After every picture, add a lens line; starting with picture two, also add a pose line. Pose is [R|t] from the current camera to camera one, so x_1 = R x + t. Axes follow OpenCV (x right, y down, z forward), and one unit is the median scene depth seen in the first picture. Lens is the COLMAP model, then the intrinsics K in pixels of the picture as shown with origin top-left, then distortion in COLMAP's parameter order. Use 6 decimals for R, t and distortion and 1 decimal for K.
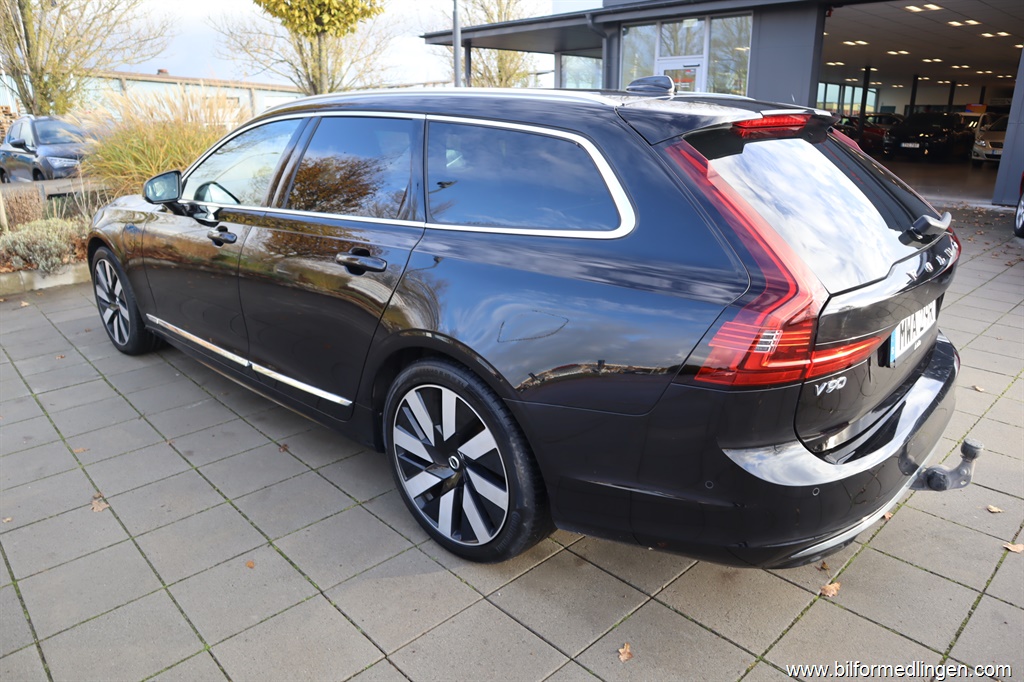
lens RADIAL K [[713.7, 0, 512.0], [0, 713.7, 341.0], [0, 0, 1]] dist [-0.126502, 0.081081]
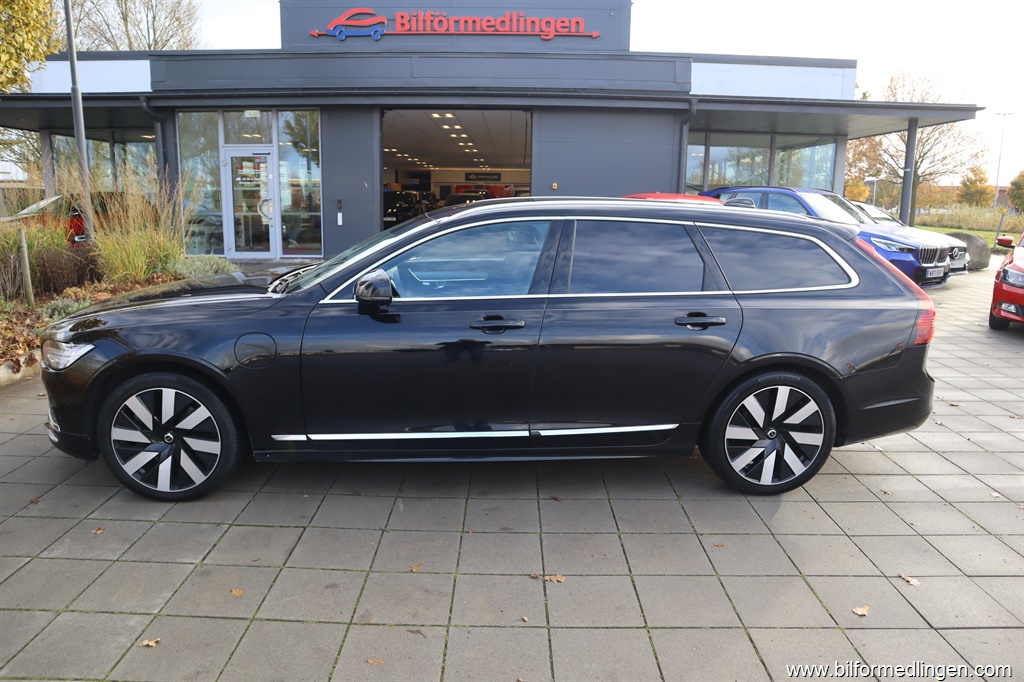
lens RADIAL K [[713.7, 0, 512.0], [0, 713.7, 341.0], [0, 0, 1]] dist [-0.126502, 0.081081]
pose [[0.686505, -0.135202, 0.714444, -1.577295], [0.208774, 0.977840, -0.015563, -0.133491], [-0.696508, 0.159842, 0.699519, 0.255636]]
